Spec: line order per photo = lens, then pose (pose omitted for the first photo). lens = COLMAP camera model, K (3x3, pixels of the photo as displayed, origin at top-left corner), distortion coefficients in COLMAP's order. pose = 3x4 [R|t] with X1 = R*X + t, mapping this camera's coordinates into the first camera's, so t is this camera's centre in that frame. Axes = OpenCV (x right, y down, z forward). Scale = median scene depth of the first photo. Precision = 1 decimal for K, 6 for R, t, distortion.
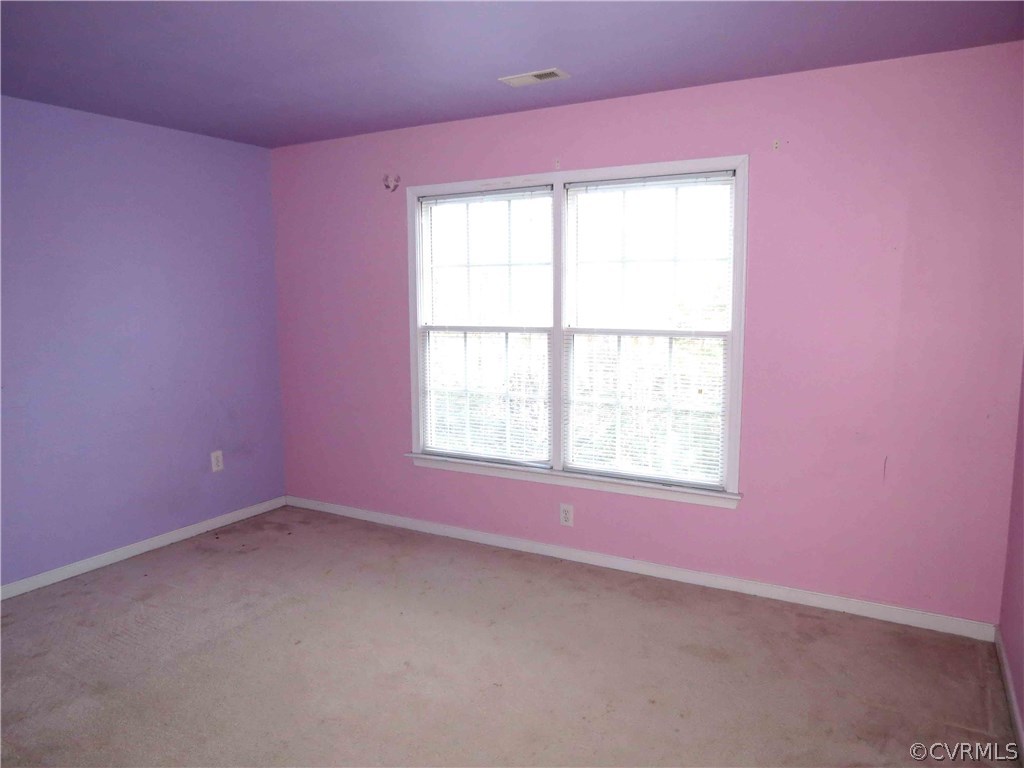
lens RADIAL K [[753.6, 0, 512.0], [0, 753.6, 384.0], [0, 0, 1]] dist [-0.009926, -0.000746]
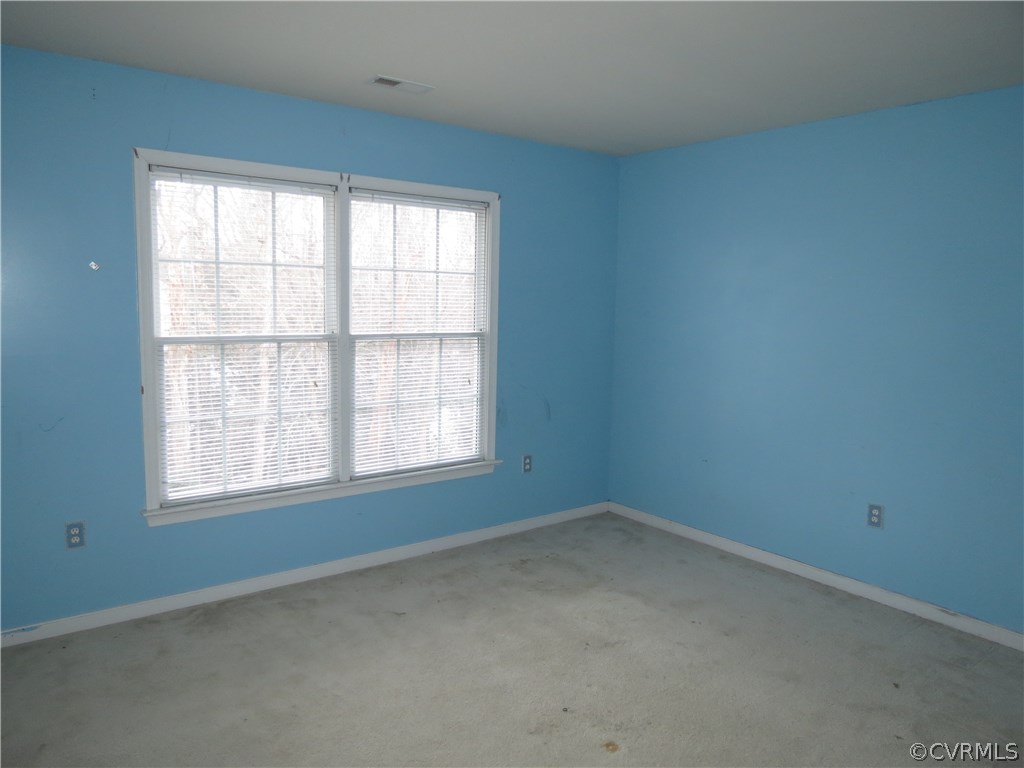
lens RADIAL K [[753.6, 0, 512.0], [0, 753.6, 384.0], [0, 0, 1]] dist [-0.009926, -0.000746]
pose [[0.372884, -0.087355, 0.923757, -0.700796], [0.091643, 0.994158, 0.057020, -0.042928], [-0.923341, 0.063394, 0.378711, 0.404669]]
